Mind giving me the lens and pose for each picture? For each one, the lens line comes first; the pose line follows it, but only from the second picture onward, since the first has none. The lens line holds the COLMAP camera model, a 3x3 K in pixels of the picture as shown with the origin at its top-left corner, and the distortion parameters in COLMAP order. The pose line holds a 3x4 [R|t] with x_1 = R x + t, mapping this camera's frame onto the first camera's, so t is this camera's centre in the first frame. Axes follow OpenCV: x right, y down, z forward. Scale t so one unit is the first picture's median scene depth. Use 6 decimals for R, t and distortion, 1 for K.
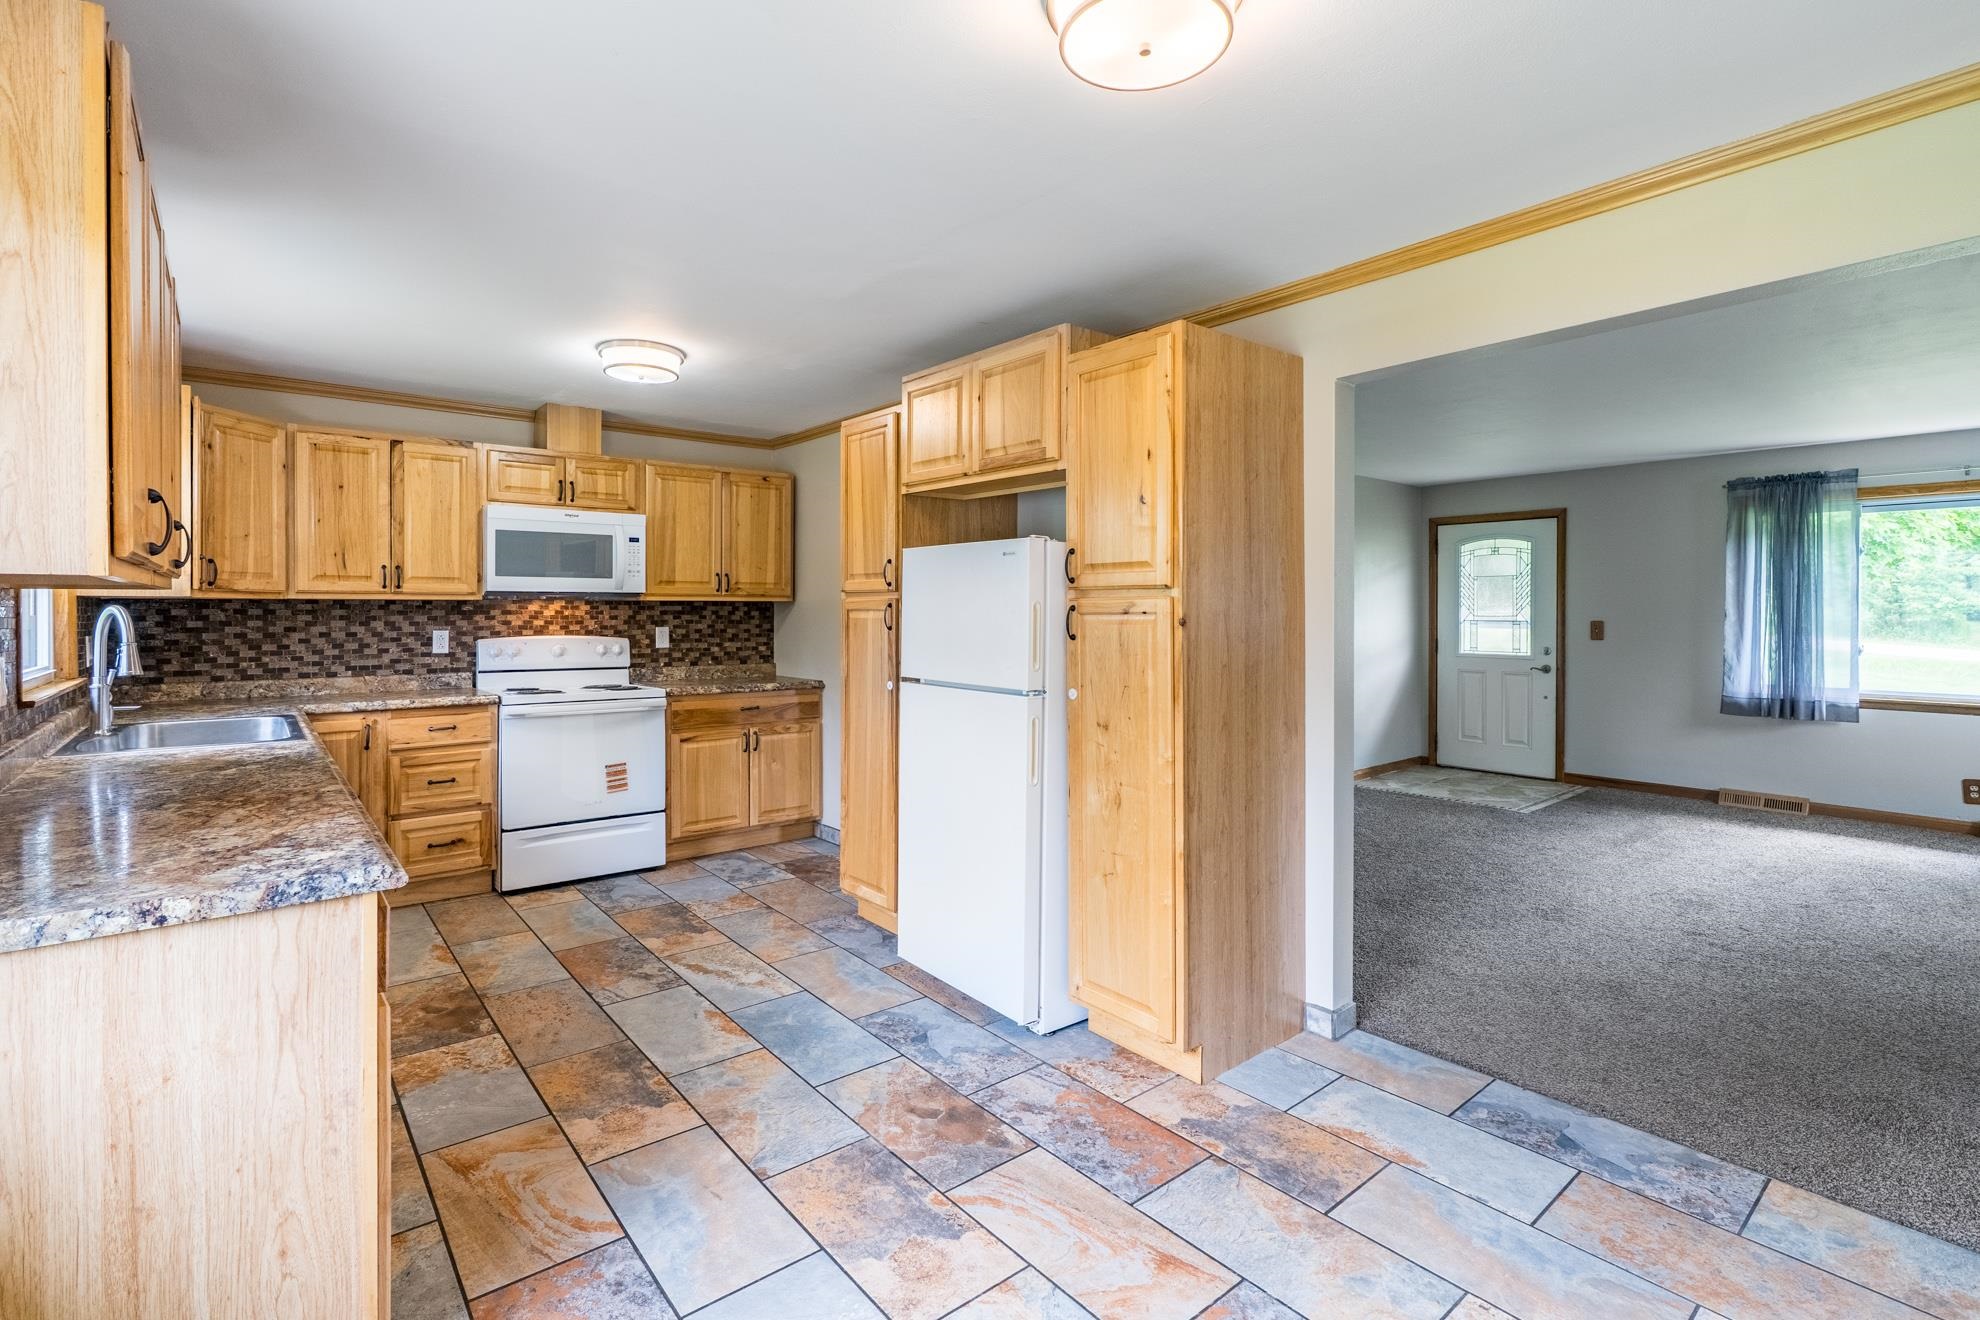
lens RADIAL K [[899.2, 0, 956.3], [0, 899.2, 609.6], [0, 0, 1]] dist [-0.010560, 0.001690]
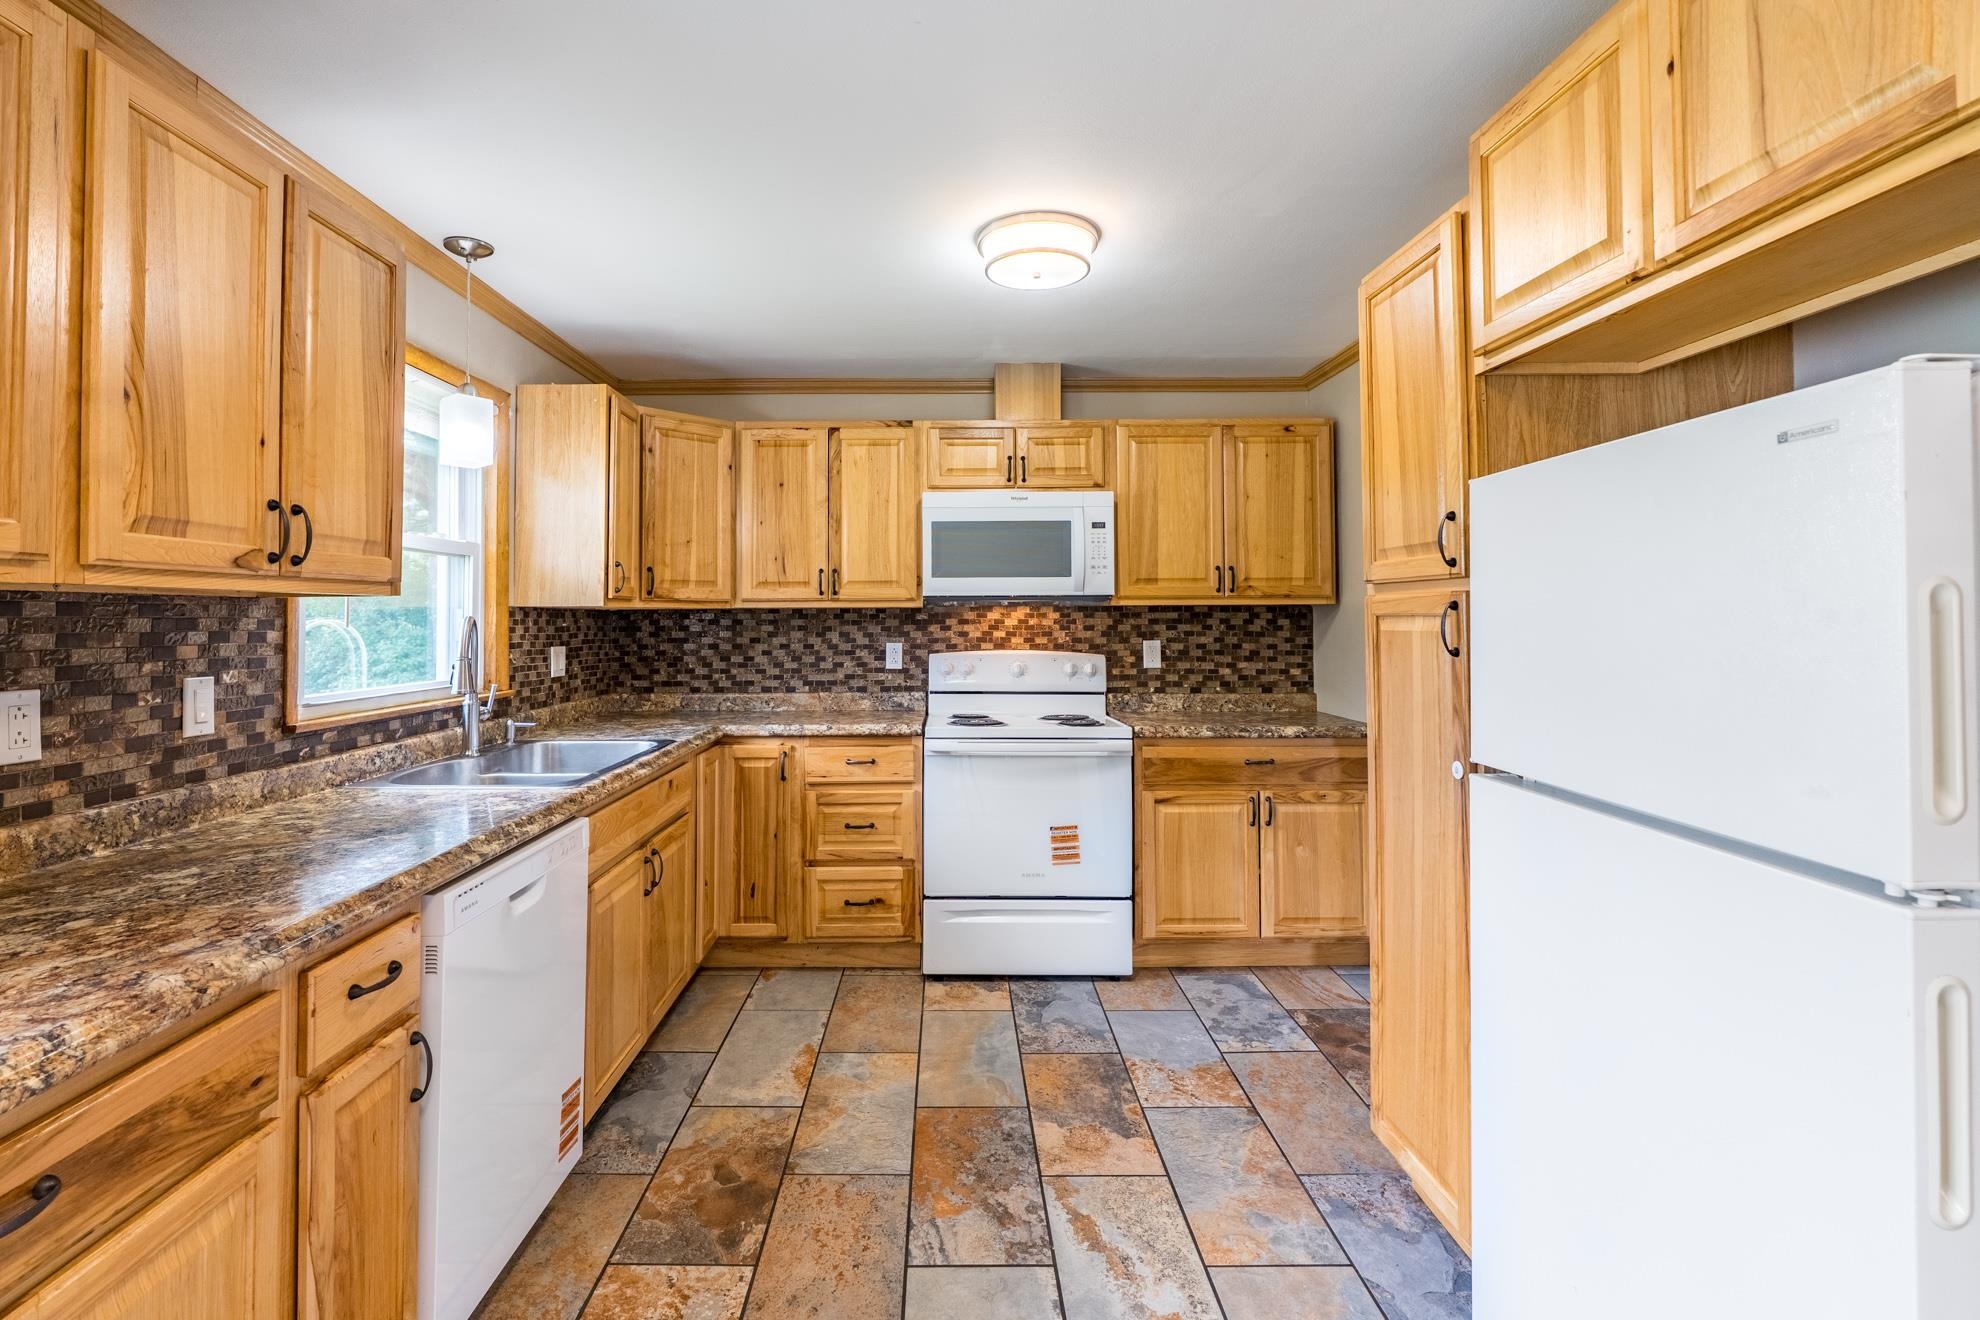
lens RADIAL K [[899.2, 0, 951.8], [0, 899.2, 593.5], [0, 0, 1]] dist [-0.010560, 0.001690]
pose [[0.787934, -0.021984, -0.615367, 0.010091], [0.005237, 0.999566, -0.029005, 0.001076], [0.615737, 0.019632, 0.787707, 0.407599]]
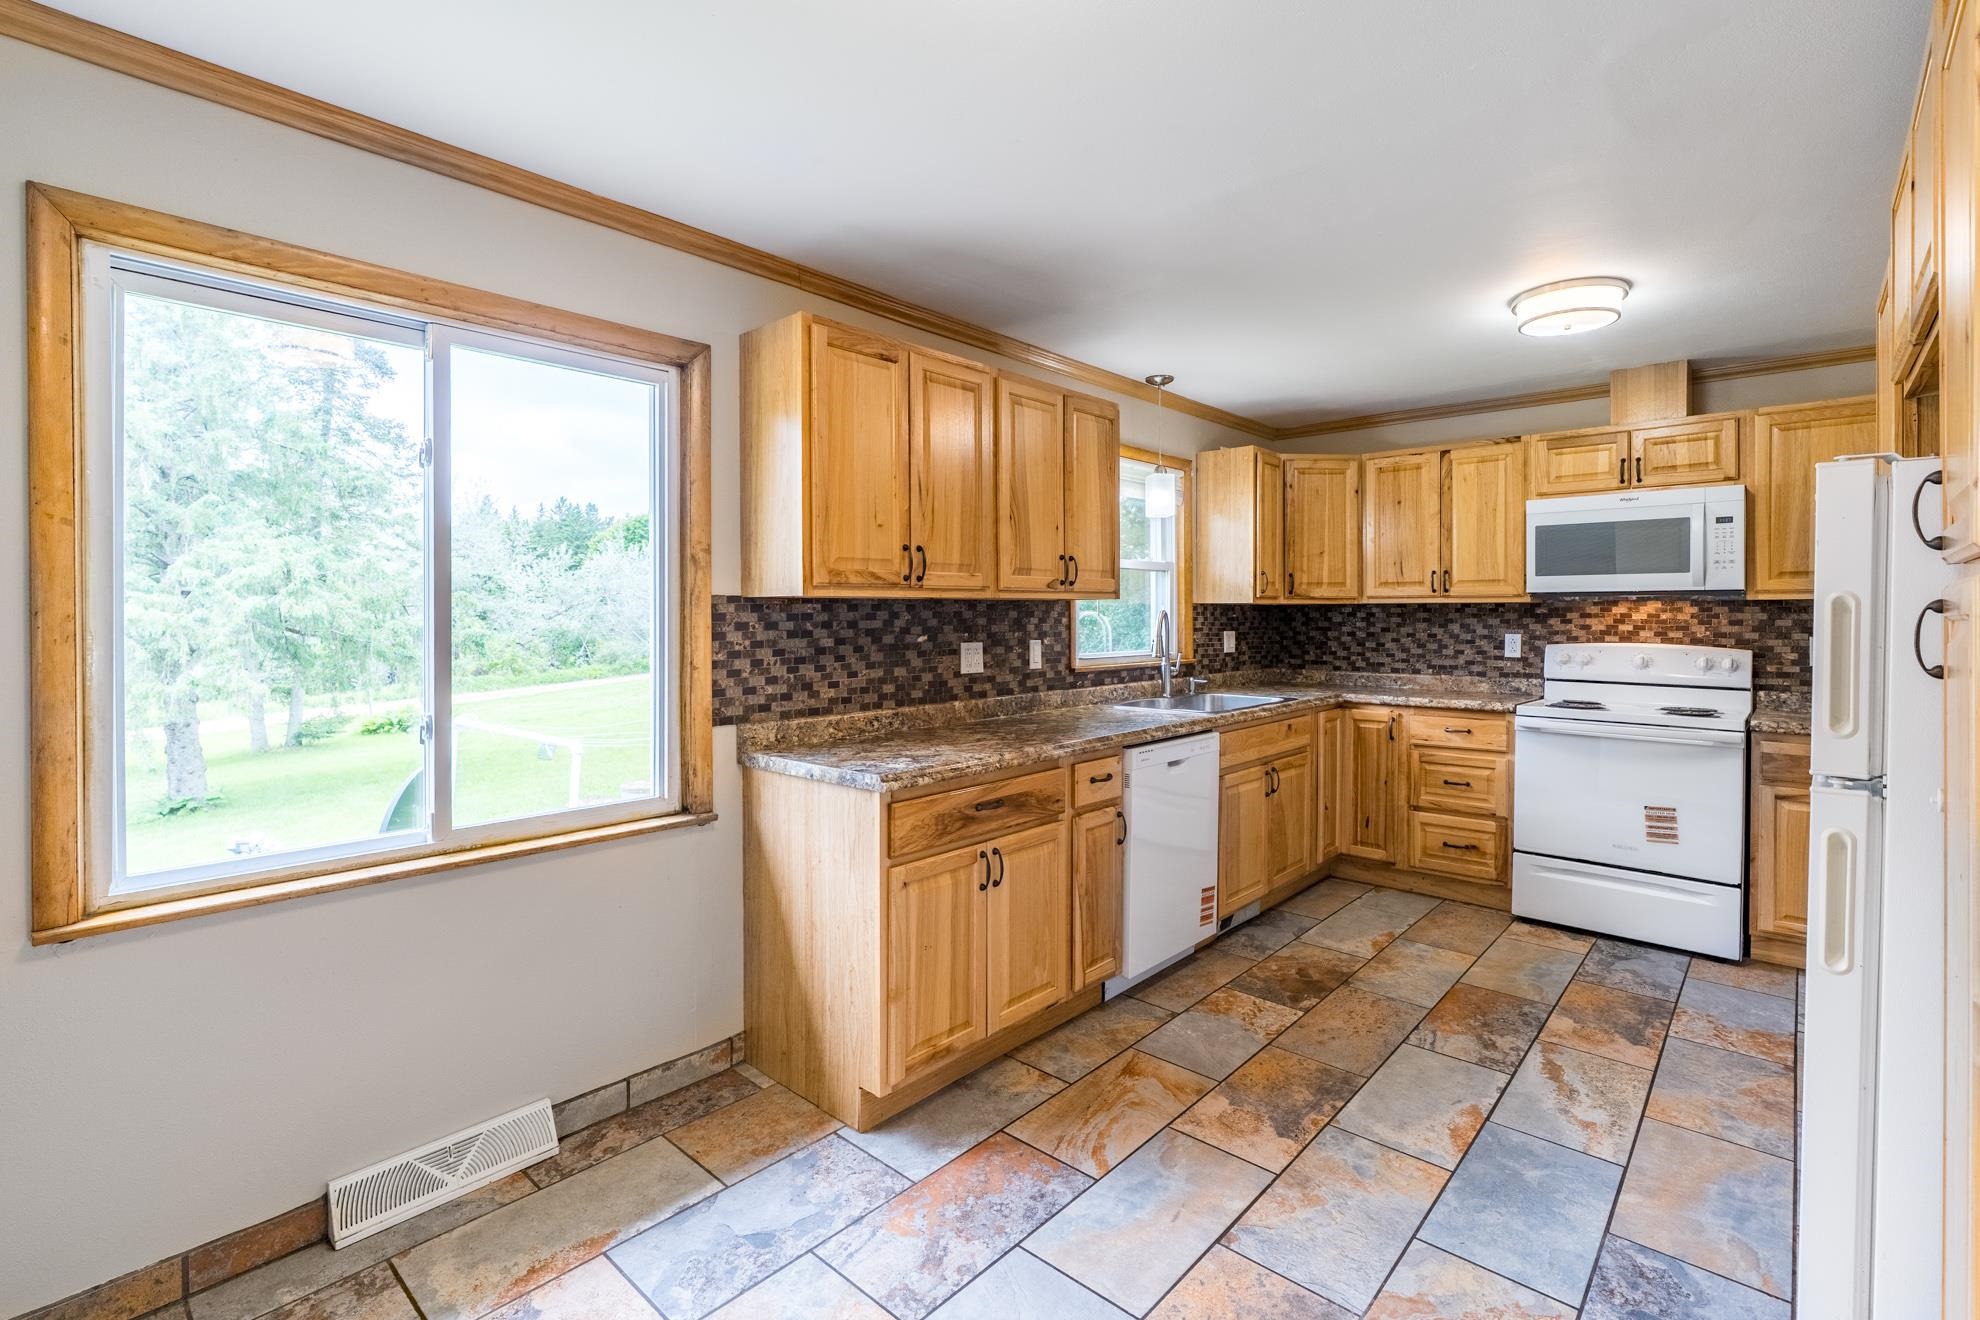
lens RADIAL K [[899.2, 0, 1005.3], [0, 899.2, 612.5], [0, 0, 1]] dist [-0.010560, 0.001690]
pose [[0.180866, -0.001956, -0.983506, 0.336256], [0.000930, 0.999998, -0.001818, 0.001420], [0.983507, -0.000586, 0.180867, 0.332038]]
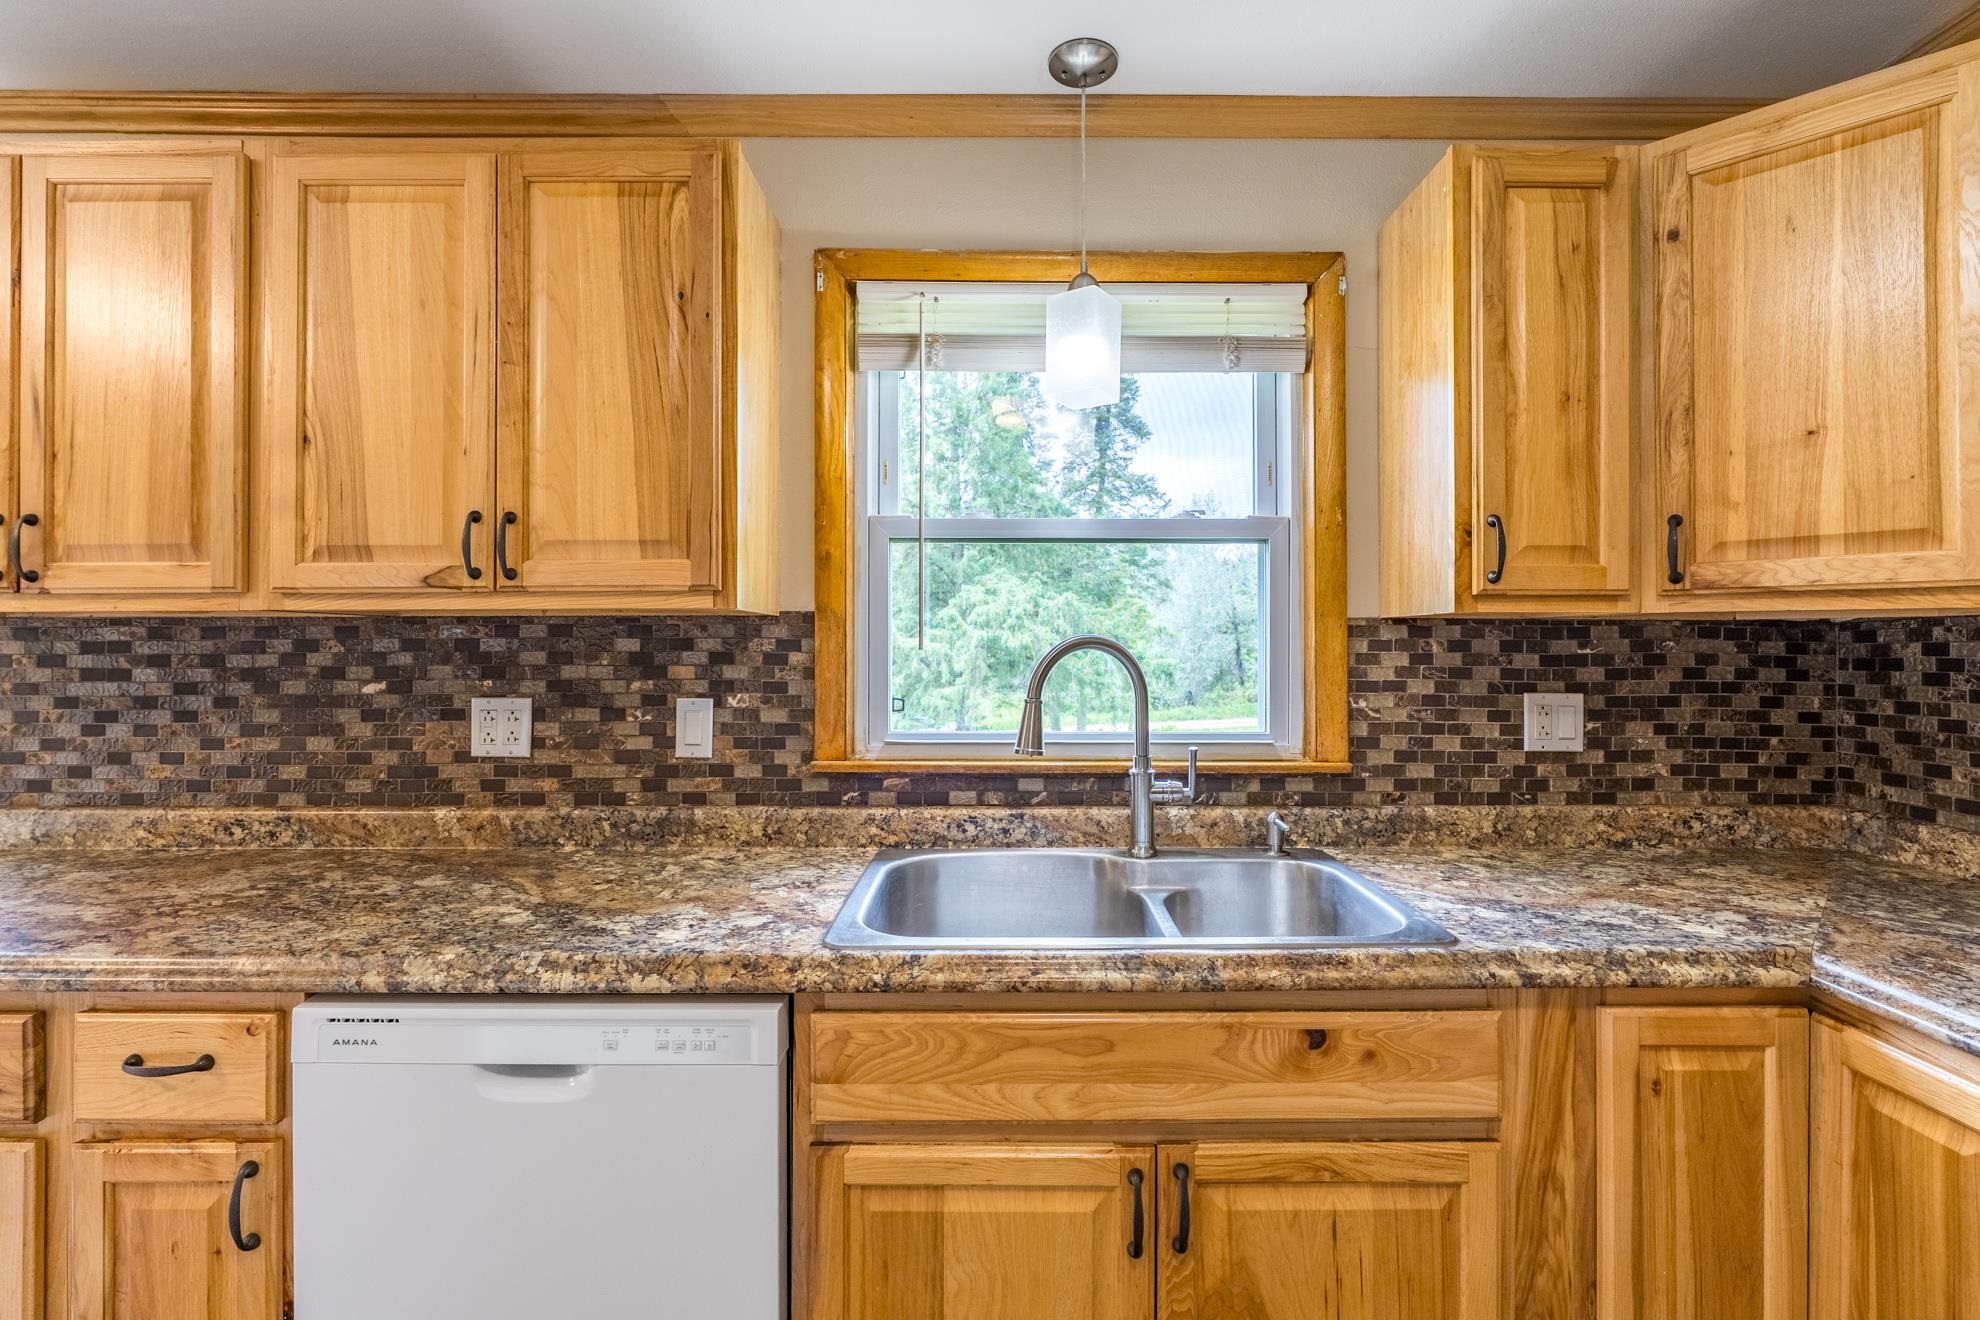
lens RADIAL K [[899.2, 0, 1020.3], [0, 899.2, 639.5], [0, 0, 1]] dist [-0.010560, 0.001690]
pose [[-0.612923, -0.005316, -0.790125, -0.314090], [-0.001547, 0.999984, -0.005528, 0.001122], [0.790141, -0.002166, -0.612921, 0.932947]]
